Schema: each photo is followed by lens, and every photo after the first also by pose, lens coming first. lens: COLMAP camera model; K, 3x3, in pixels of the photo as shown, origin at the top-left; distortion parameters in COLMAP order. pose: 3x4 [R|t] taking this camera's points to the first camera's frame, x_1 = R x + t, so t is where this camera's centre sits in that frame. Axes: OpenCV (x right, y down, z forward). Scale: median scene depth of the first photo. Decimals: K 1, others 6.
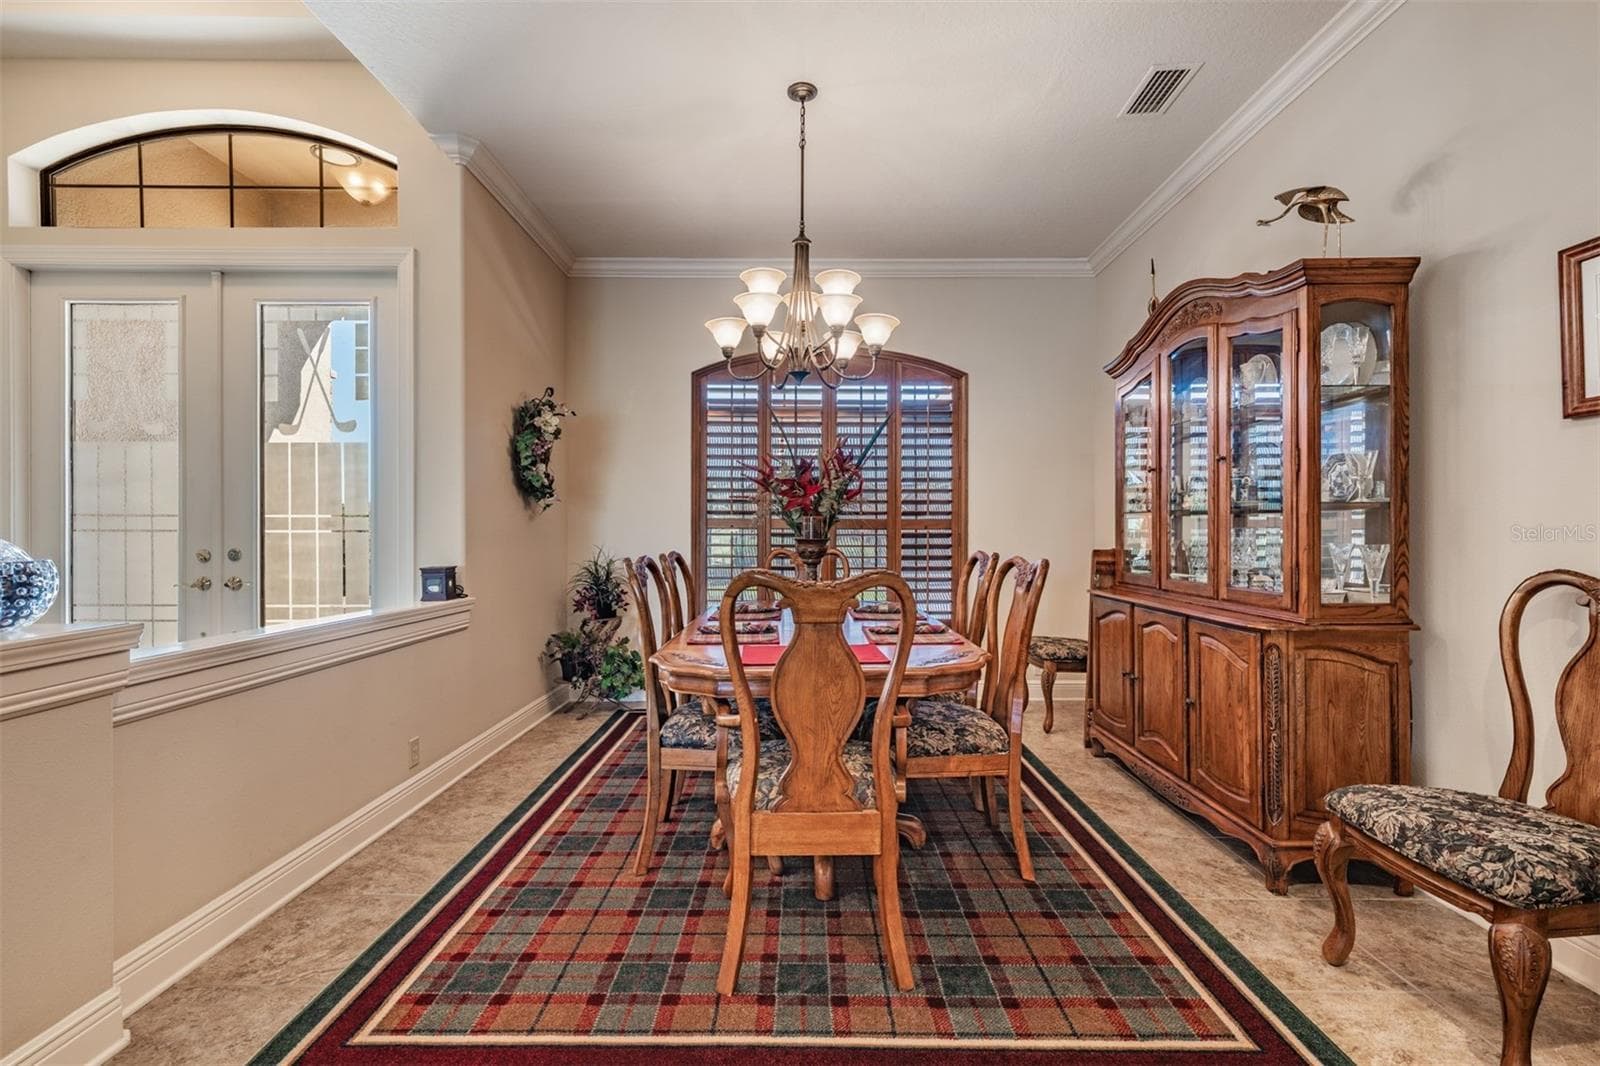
lens RADIAL K [[743.5, 0, 800.0], [0, 743.5, 533.0], [0, 0, 1]] dist [0.002396, -0.000259]
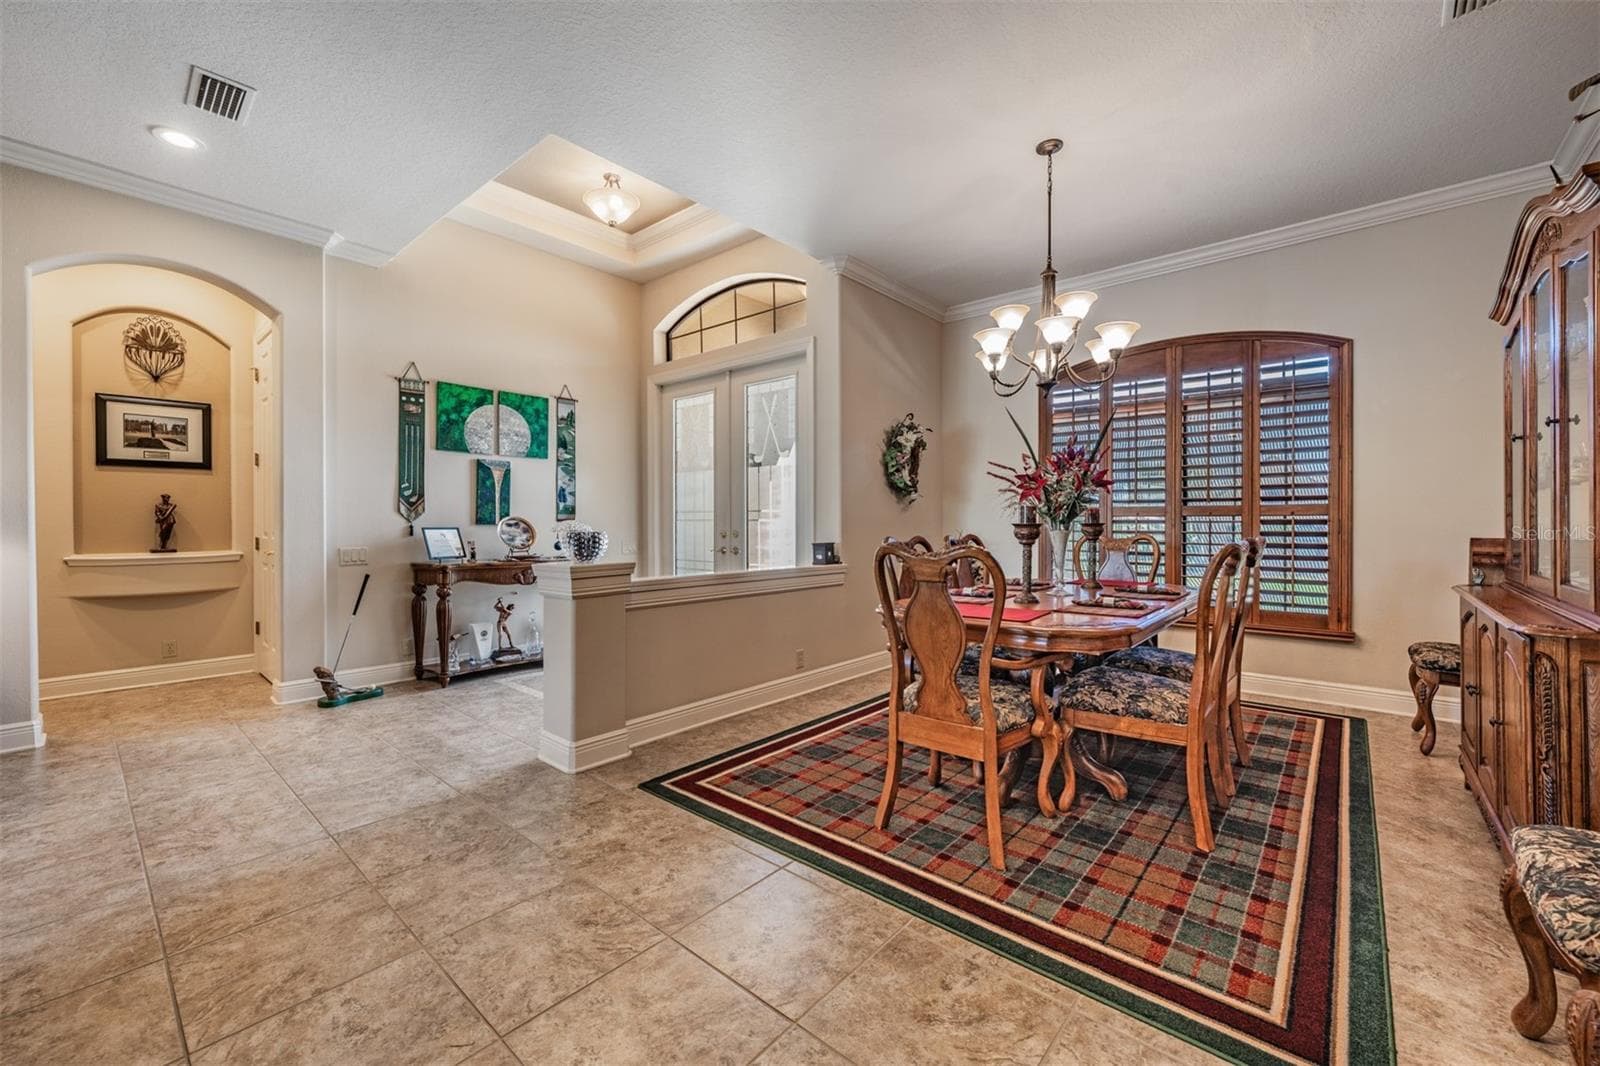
lens RADIAL K [[682.9, 0, 796.5], [0, 682.9, 522.7], [0, 0, 1]] dist [-0.000641, 0.000286]
pose [[0.737463, -0.002154, -0.675385, 0.429219], [0.001667, 0.999998, -0.001368, 0.006428], [0.675386, -0.000117, 0.737464, -0.072270]]
